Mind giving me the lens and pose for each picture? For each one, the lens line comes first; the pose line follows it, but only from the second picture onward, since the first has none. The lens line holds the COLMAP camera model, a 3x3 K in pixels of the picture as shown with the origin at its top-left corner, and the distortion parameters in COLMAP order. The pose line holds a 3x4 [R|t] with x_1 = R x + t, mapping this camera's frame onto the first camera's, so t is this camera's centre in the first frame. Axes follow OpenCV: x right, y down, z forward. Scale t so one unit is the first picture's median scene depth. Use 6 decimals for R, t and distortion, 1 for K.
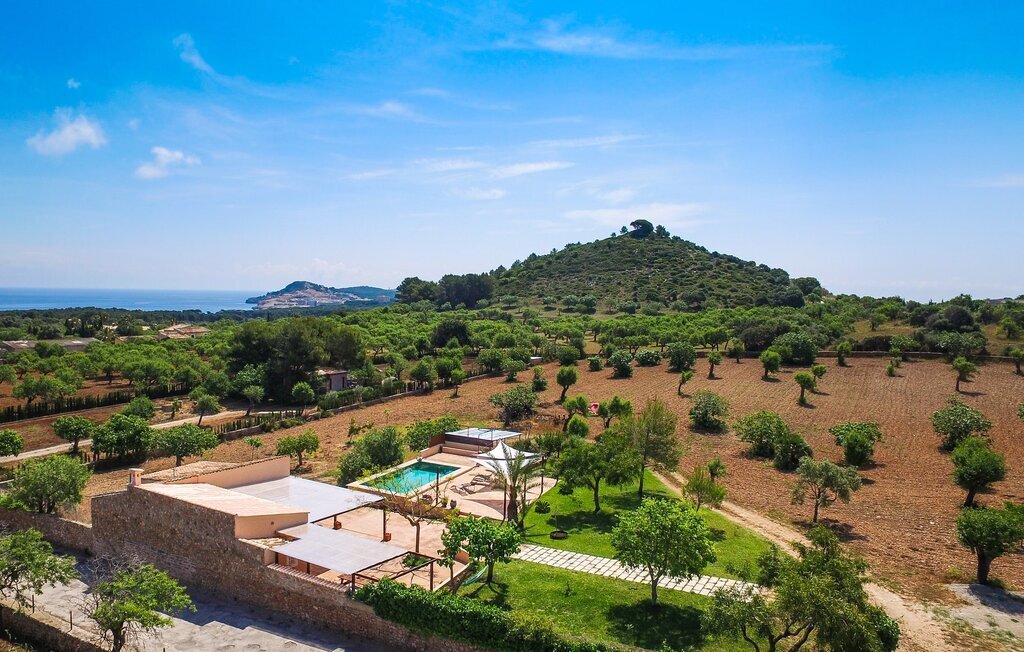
lens RADIAL K [[682.8, 0, 507.3], [0, 682.8, 325.8], [0, 0, 1]] dist [-0.088938, 0.018305]
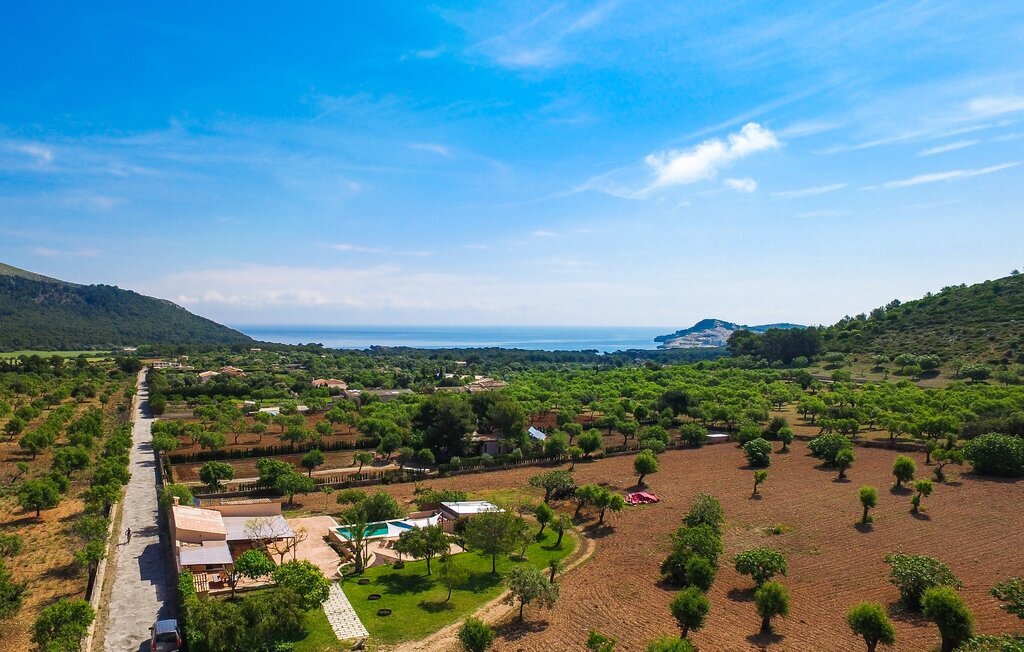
lens RADIAL K [[709.7, 0, 498.7], [0, 709.7, 326.5], [0, 0, 1]] dist [0.005747, 0.008670]
pose [[0.818136, -0.007501, -0.574976, 0.179738], [-0.021272, 0.998836, -0.043299, -0.028891], [0.574632, 0.047655, 0.817024, -0.019063]]
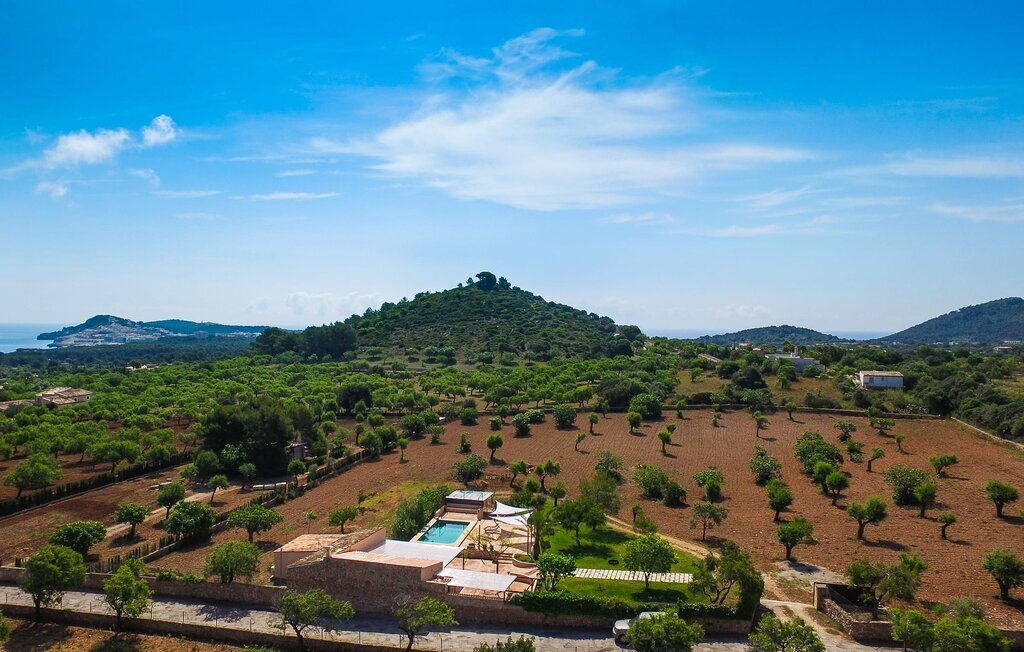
lens RADIAL K [[682.8, 0, 513.7], [0, 682.8, 323.2], [0, 0, 1]] dist [-0.088938, 0.018305]
pose [[0.962358, -0.006889, 0.271699, -0.074597], [0.019401, 0.998870, -0.043391, -0.030643], [-0.271093, 0.047028, 0.961404, -0.088235]]
